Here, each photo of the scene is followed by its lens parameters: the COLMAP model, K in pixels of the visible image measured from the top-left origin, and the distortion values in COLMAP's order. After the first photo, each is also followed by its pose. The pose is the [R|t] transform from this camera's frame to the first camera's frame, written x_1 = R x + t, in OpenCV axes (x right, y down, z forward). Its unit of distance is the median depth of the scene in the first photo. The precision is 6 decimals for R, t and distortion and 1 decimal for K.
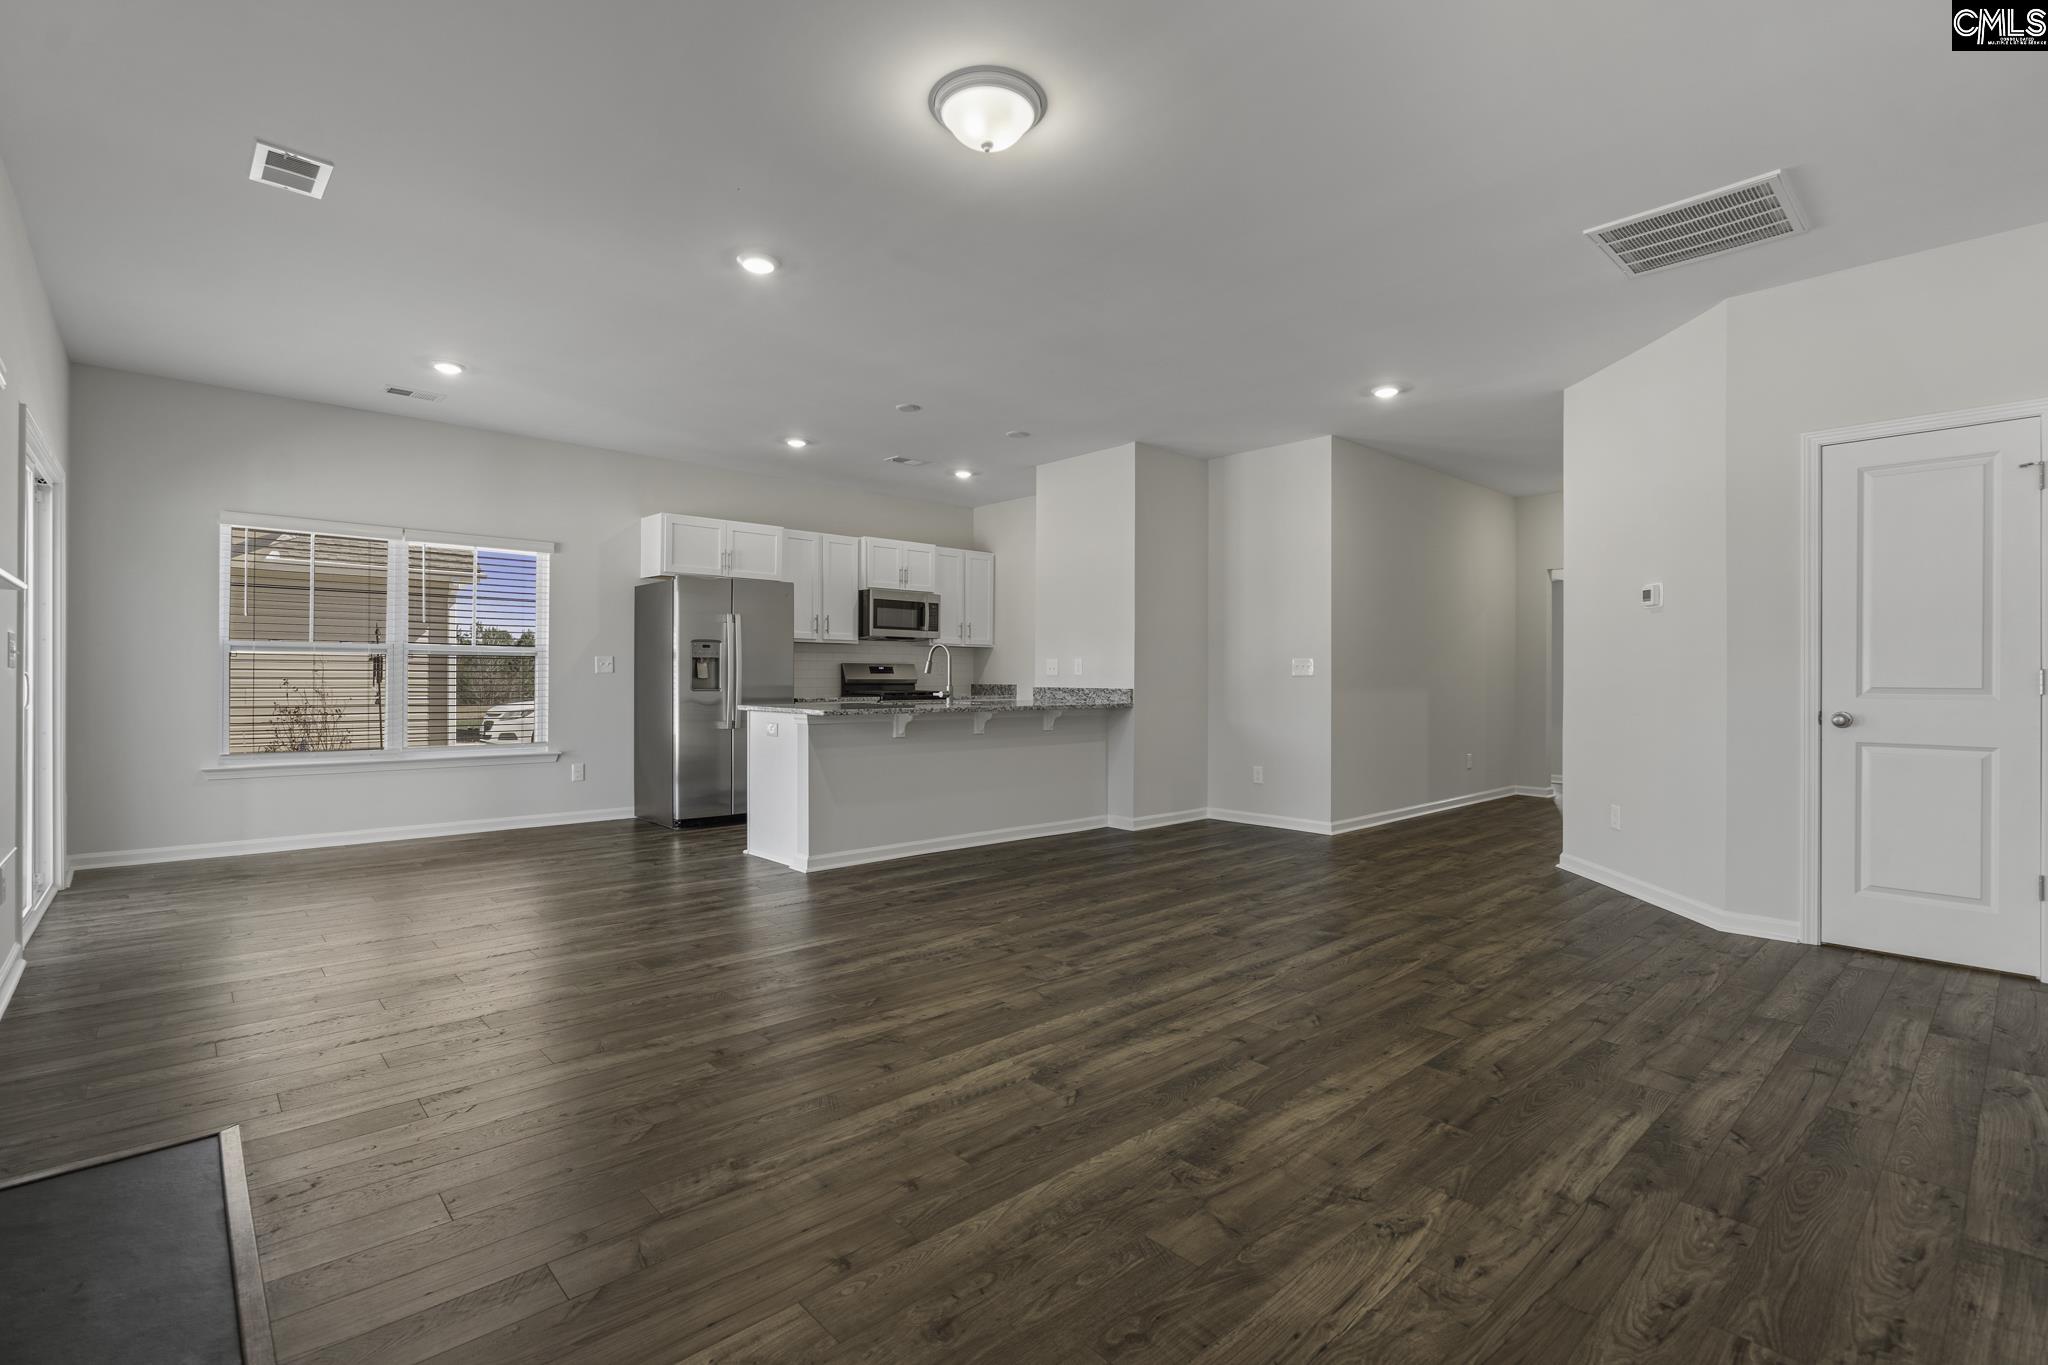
lens RADIAL K [[936.9, 0, 1028.8], [0, 936.9, 686.2], [0, 0, 1]] dist [-0.010309, 0.002692]
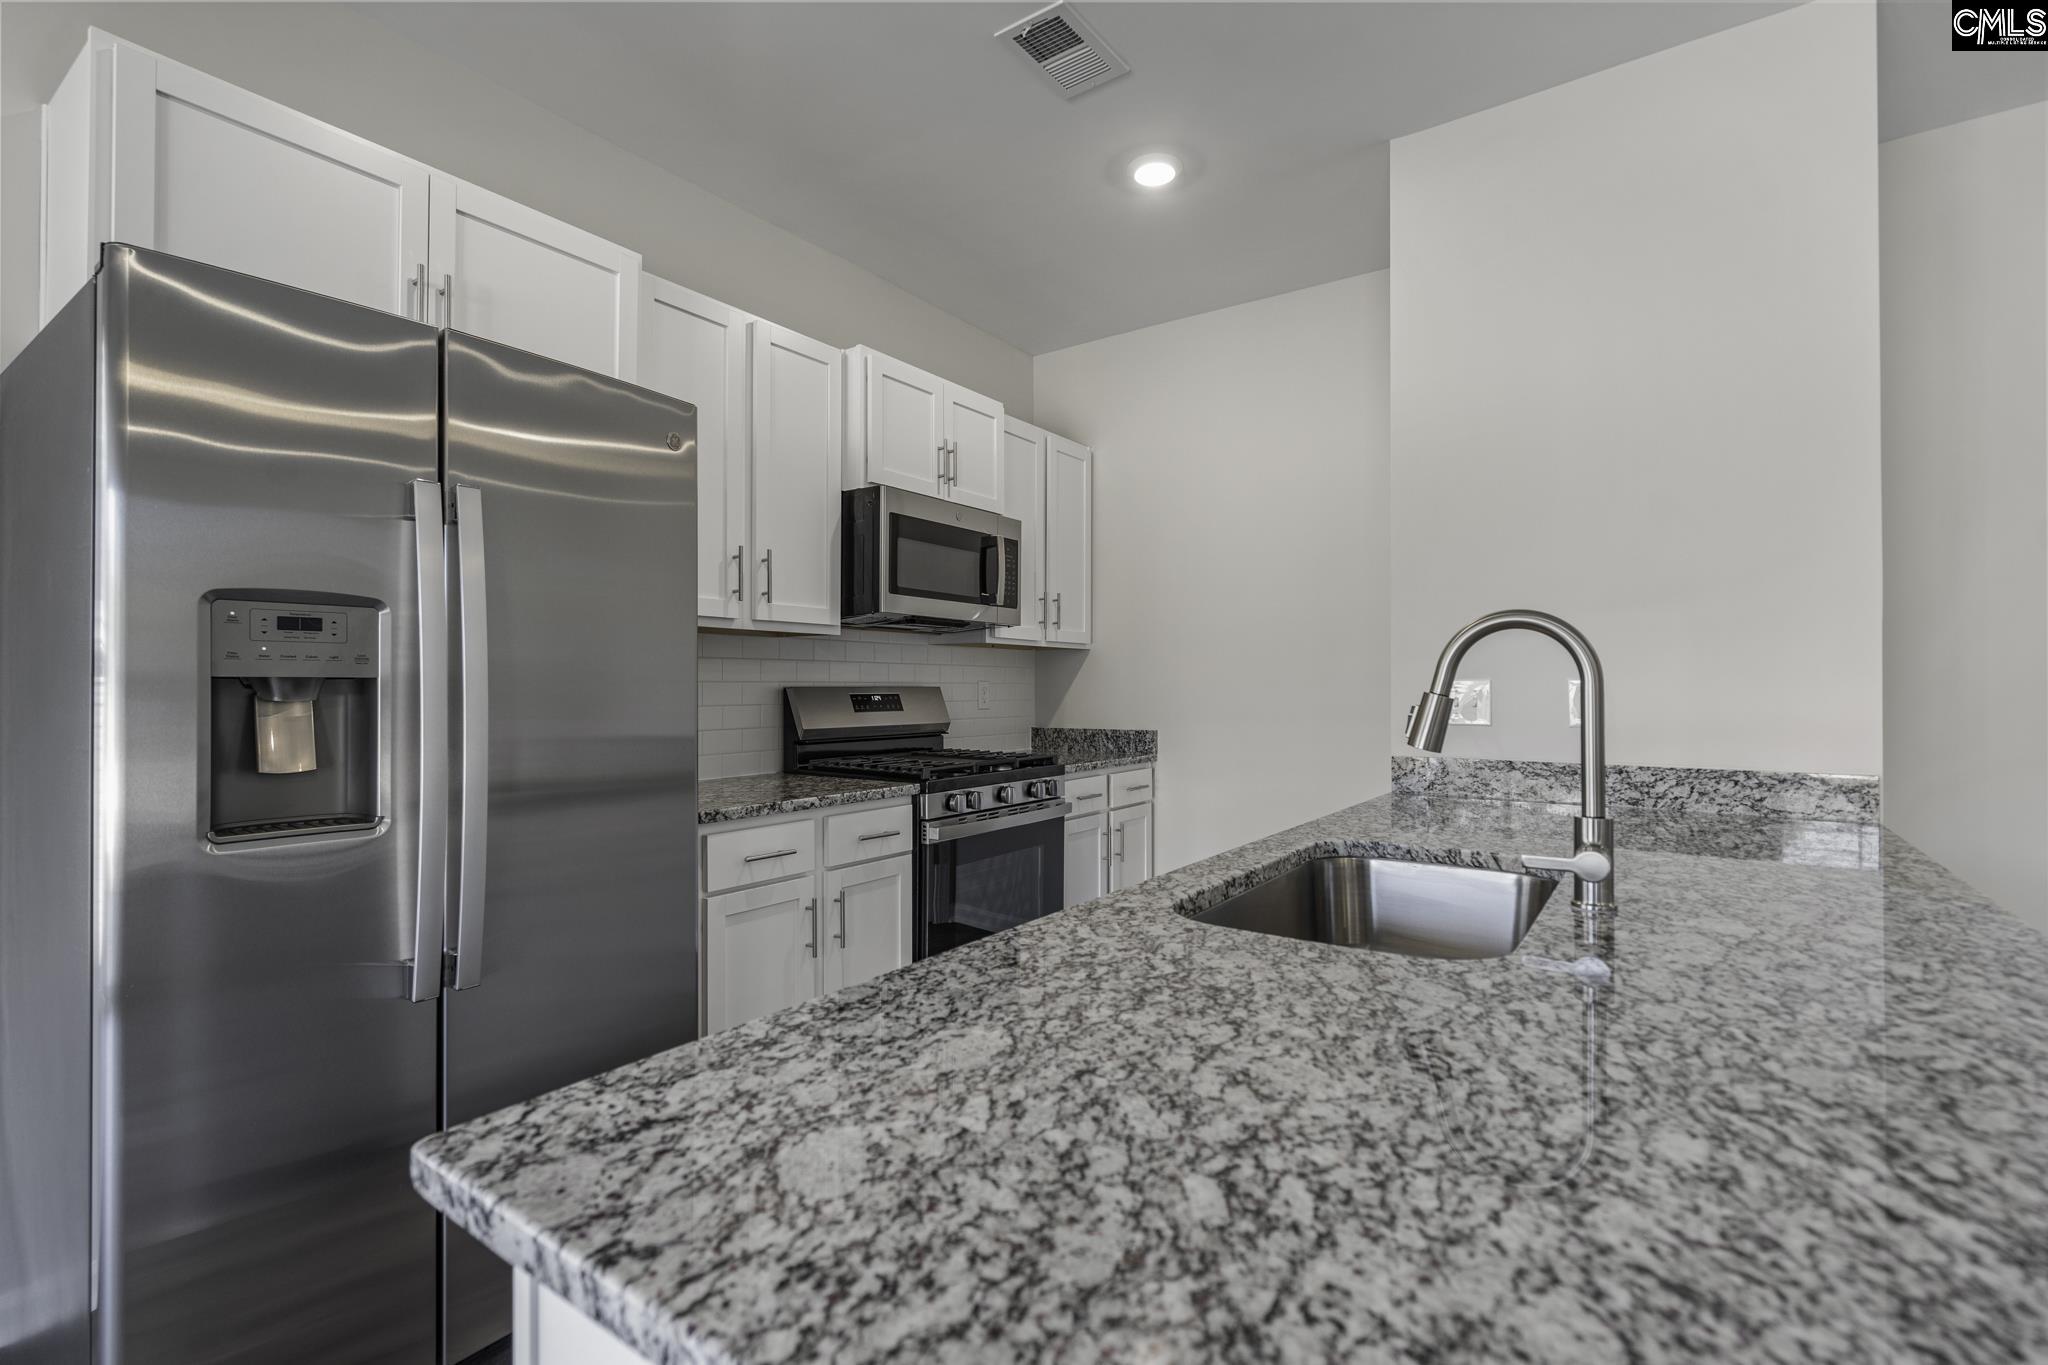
lens RADIAL K [[936.9, 0, 1036.1], [0, 936.9, 672.5], [0, 0, 1]] dist [-0.010309, 0.002692]
pose [[0.974247, -0.000512, 0.225484, -0.198128], [0.006727, 0.999618, -0.026798, -0.020956], [-0.225384, 0.027625, 0.973878, 0.648866]]
